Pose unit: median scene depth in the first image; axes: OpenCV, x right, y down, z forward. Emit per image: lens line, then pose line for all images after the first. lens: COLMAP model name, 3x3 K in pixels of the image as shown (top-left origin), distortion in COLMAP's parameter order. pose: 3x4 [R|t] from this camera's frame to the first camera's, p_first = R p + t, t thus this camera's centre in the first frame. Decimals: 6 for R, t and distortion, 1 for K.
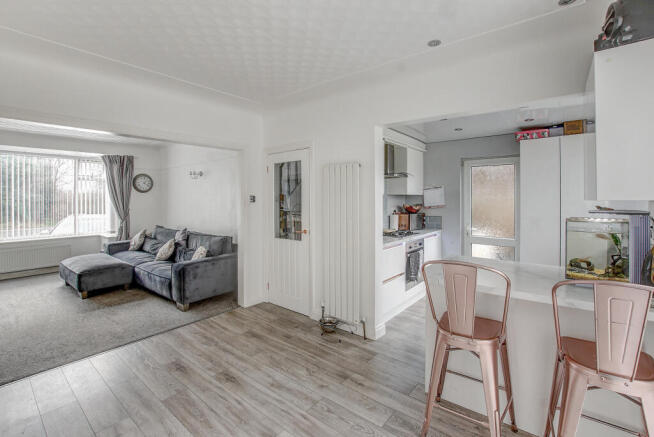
lens RADIAL K [[306.7, 0, 319.2], [0, 306.7, 201.4], [0, 0, 1]] dist [-0.025913, 0.001974]
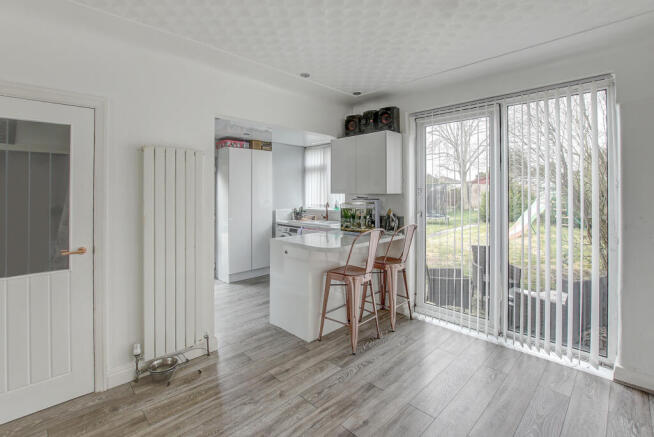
lens RADIAL K [[306.7, 0, 330.4], [0, 306.7, 188.4], [0, 0, 1]] dist [-0.025913, 0.001974]
pose [[0.074698, 0.013896, 0.997109, -0.575858], [0.010033, 0.999842, -0.014686, -0.005749], [-0.997156, 0.011101, 0.074547, 0.486752]]
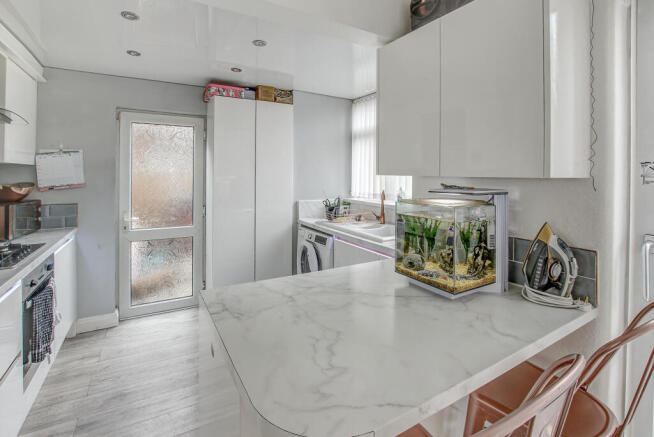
lens RADIAL K [[306.7, 0, 325.5], [0, 306.7, 170.4], [0, 0, 1]] dist [-0.025913, 0.001974]
pose [[0.337399, 0.008531, 0.941323, 0.040275], [0.002859, 0.999945, -0.010087, -0.006388], [-0.941357, 0.006095, 0.337356, 0.483317]]
